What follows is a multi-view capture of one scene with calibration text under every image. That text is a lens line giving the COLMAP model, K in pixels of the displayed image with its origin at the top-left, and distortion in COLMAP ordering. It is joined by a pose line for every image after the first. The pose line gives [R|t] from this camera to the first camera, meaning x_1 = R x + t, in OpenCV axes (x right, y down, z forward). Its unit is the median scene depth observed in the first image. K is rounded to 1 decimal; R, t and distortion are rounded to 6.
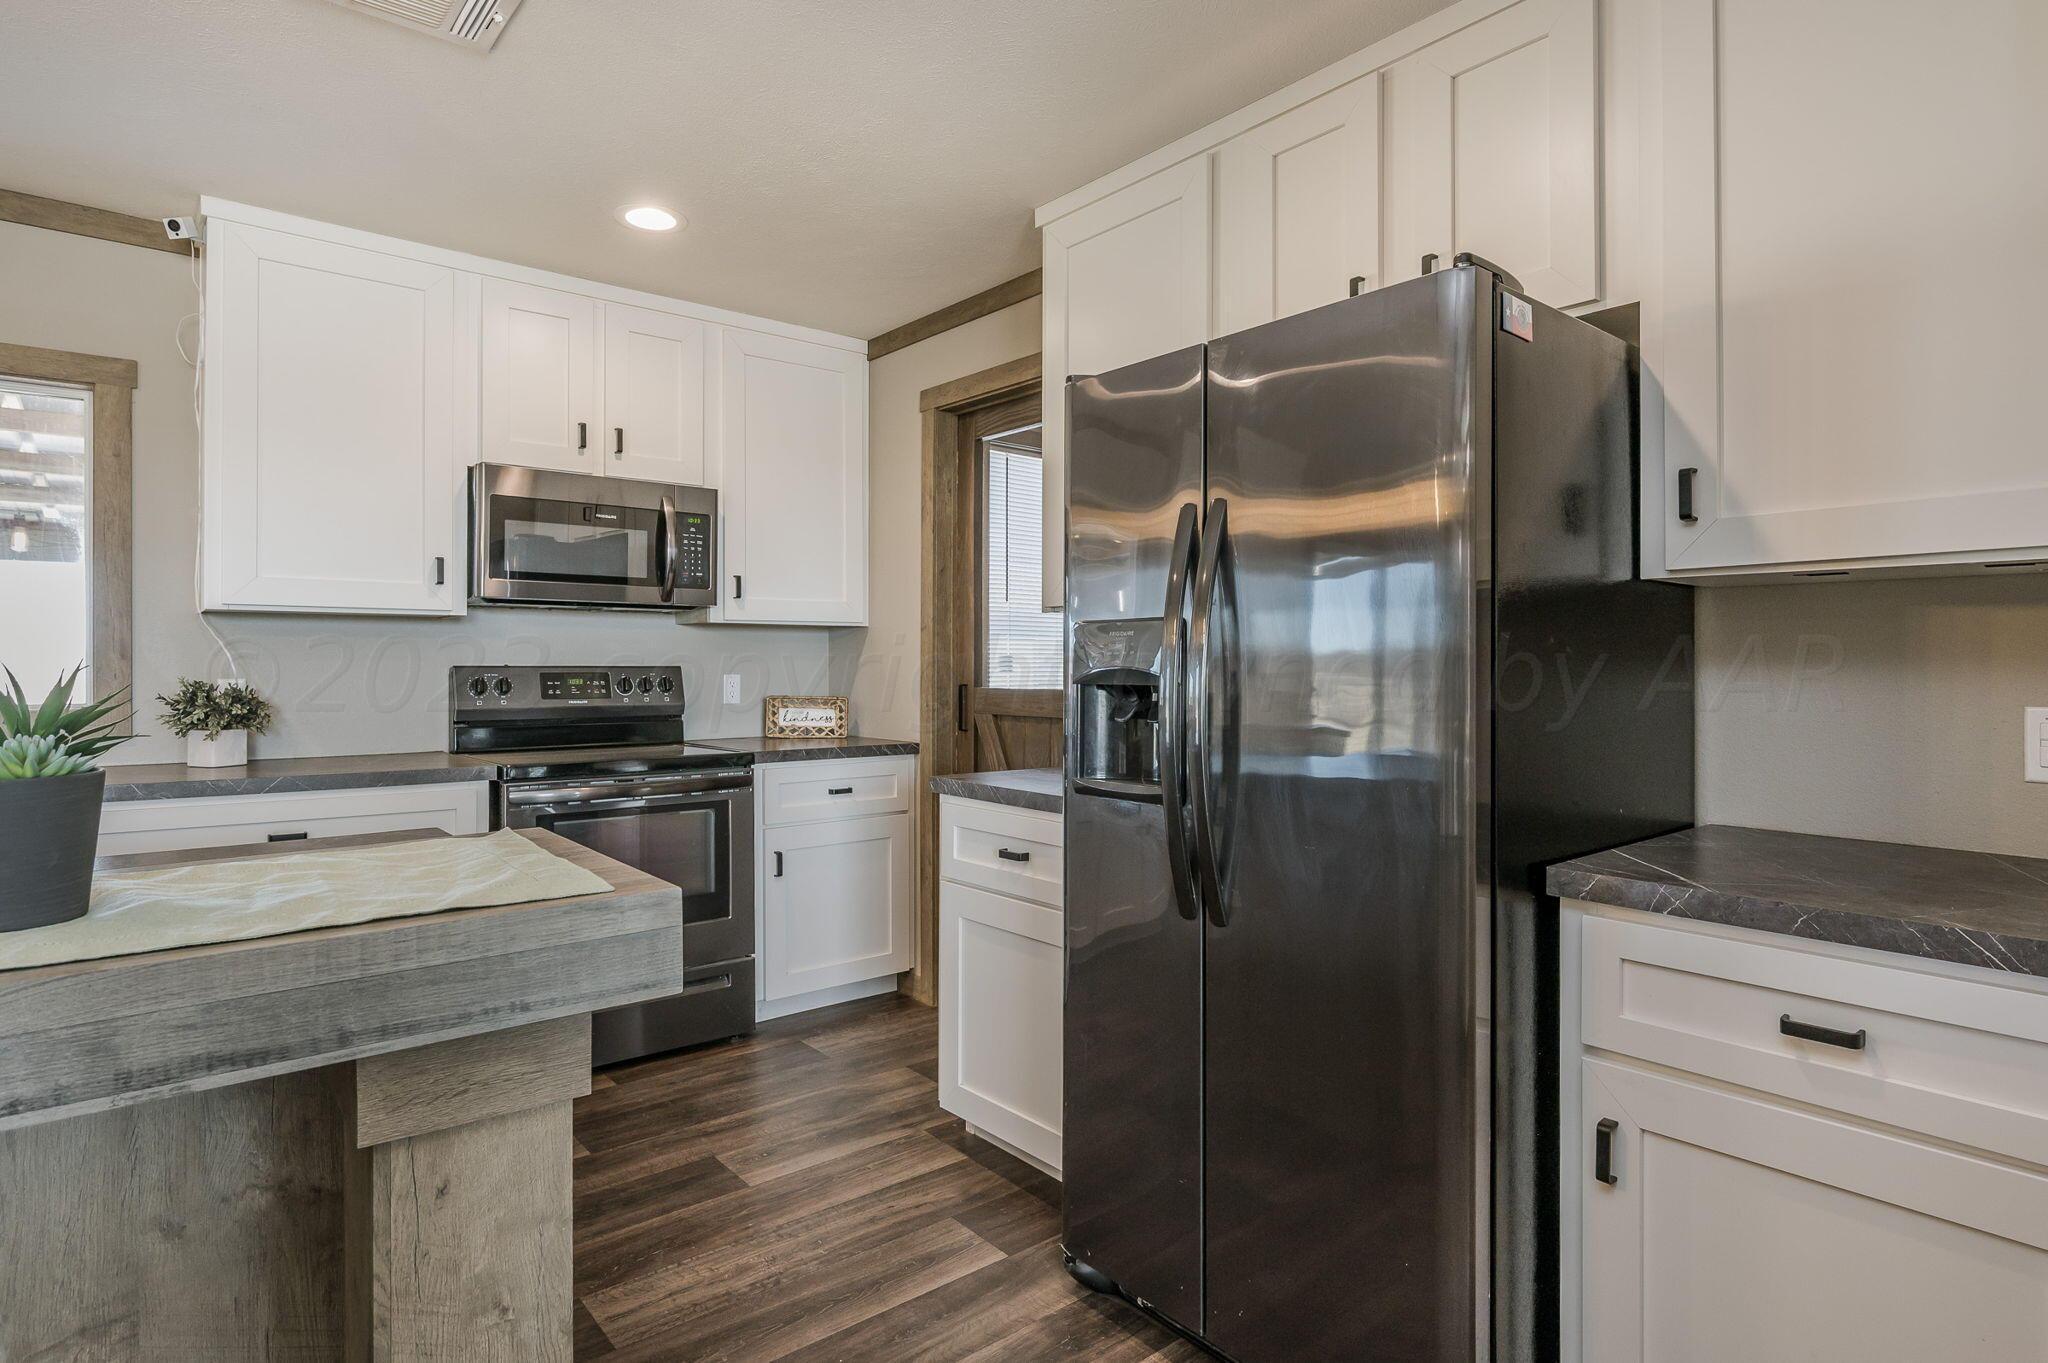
lens RADIAL K [[1071.0, 0, 1014.2], [0, 1071.0, 660.1], [0, 0, 1]] dist [-0.011448, 0.002378]
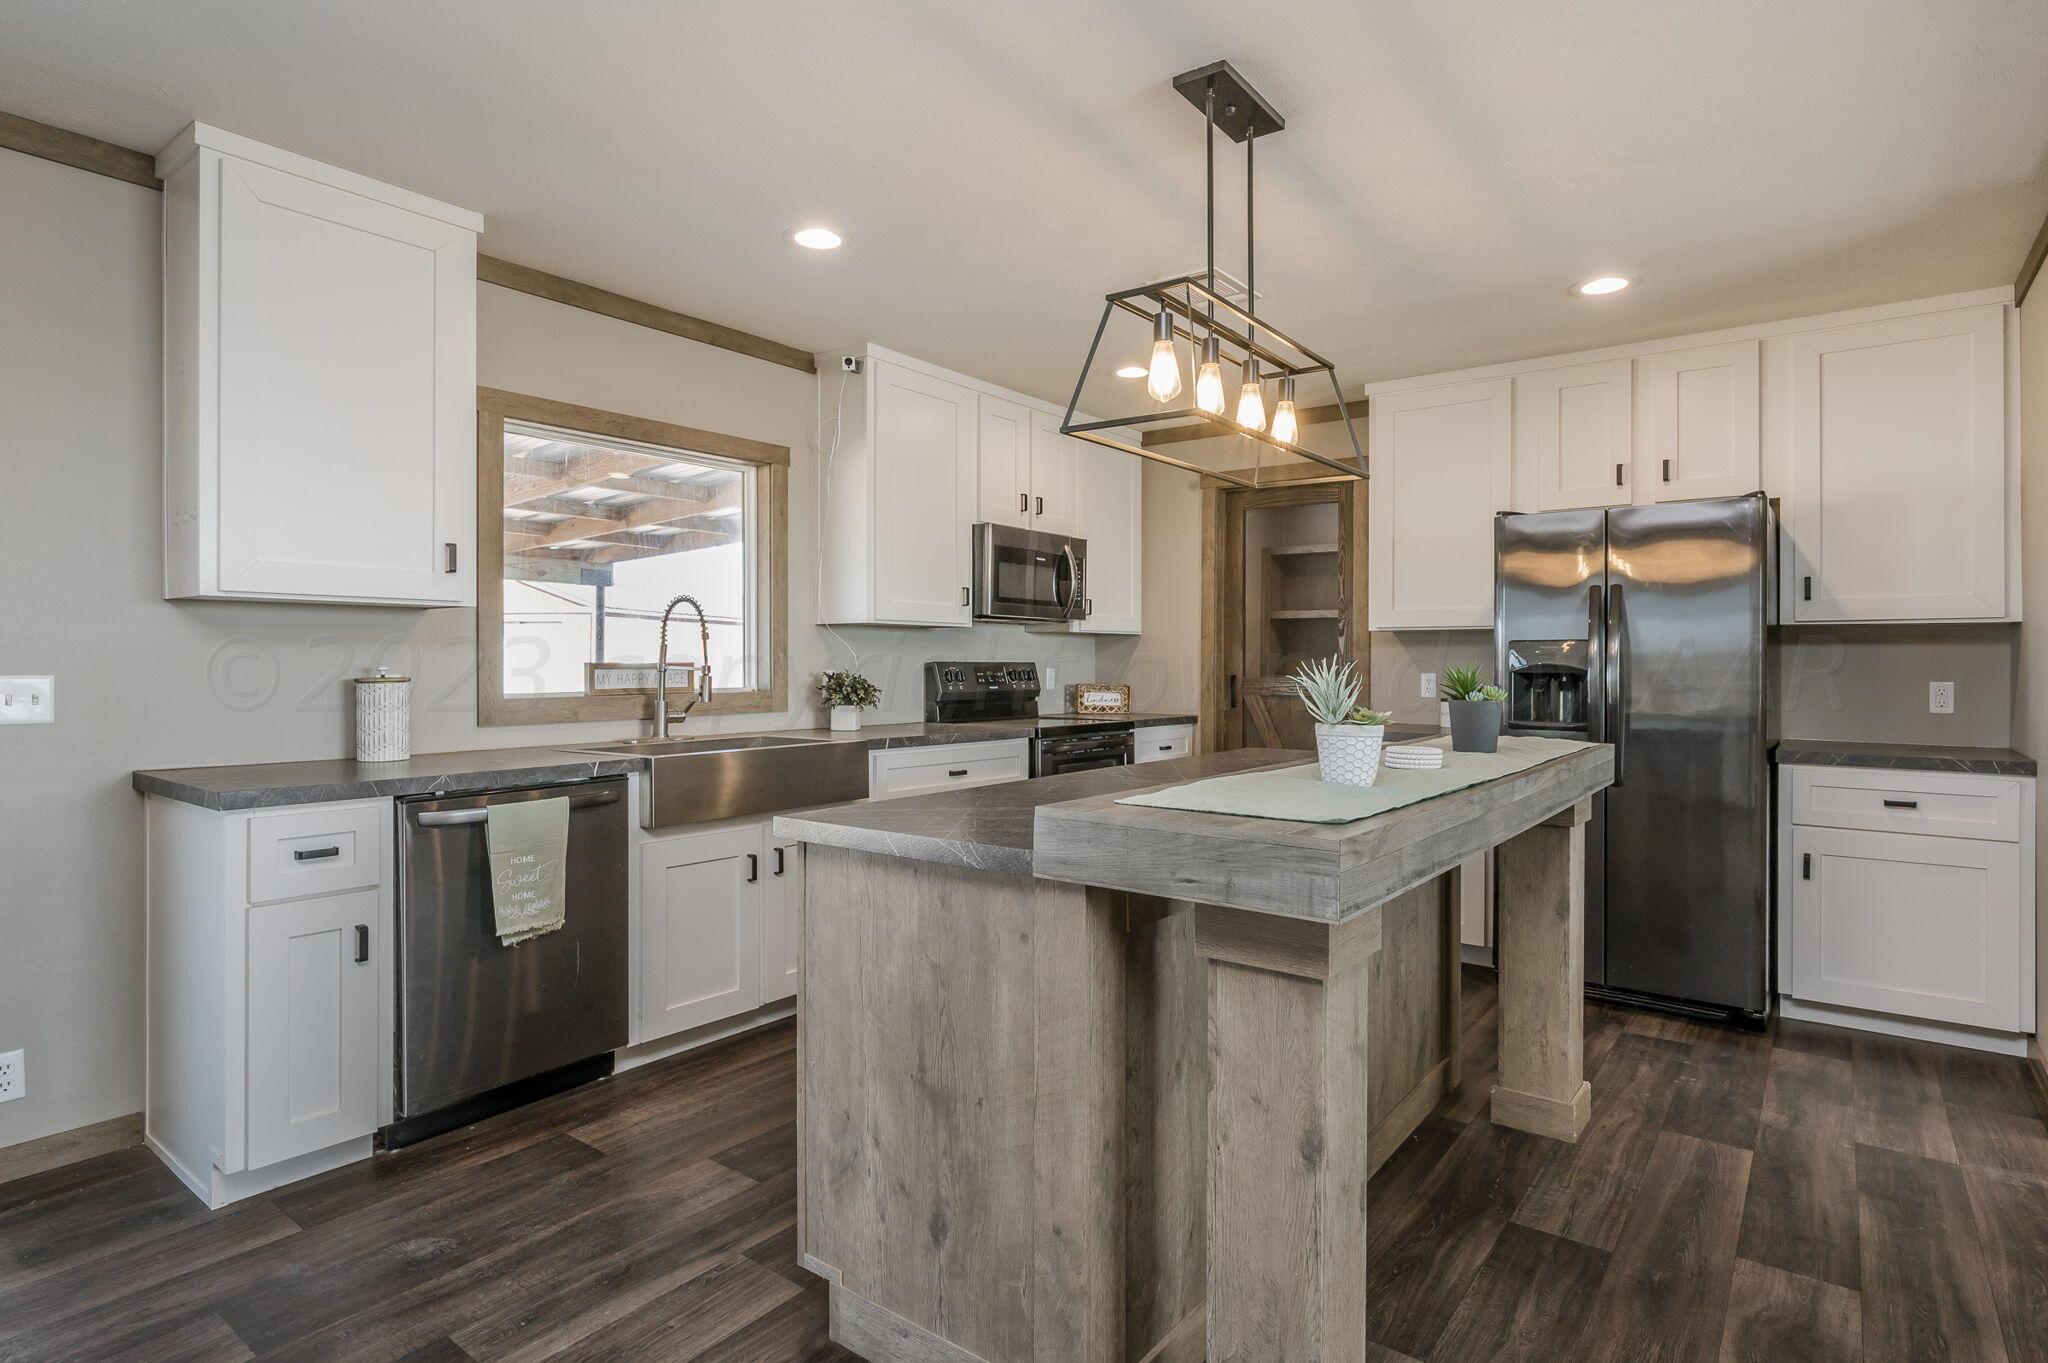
lens RADIAL K [[1071.0, 0, 1014.2], [0, 1071.0, 660.1], [0, 0, 1]] dist [-0.011448, 0.002378]
pose [[0.974881, 0.002167, 0.222718, -0.728150], [-0.003225, 0.999985, 0.004384, -0.003615], [-0.222705, -0.004992, 0.974873, -0.398242]]
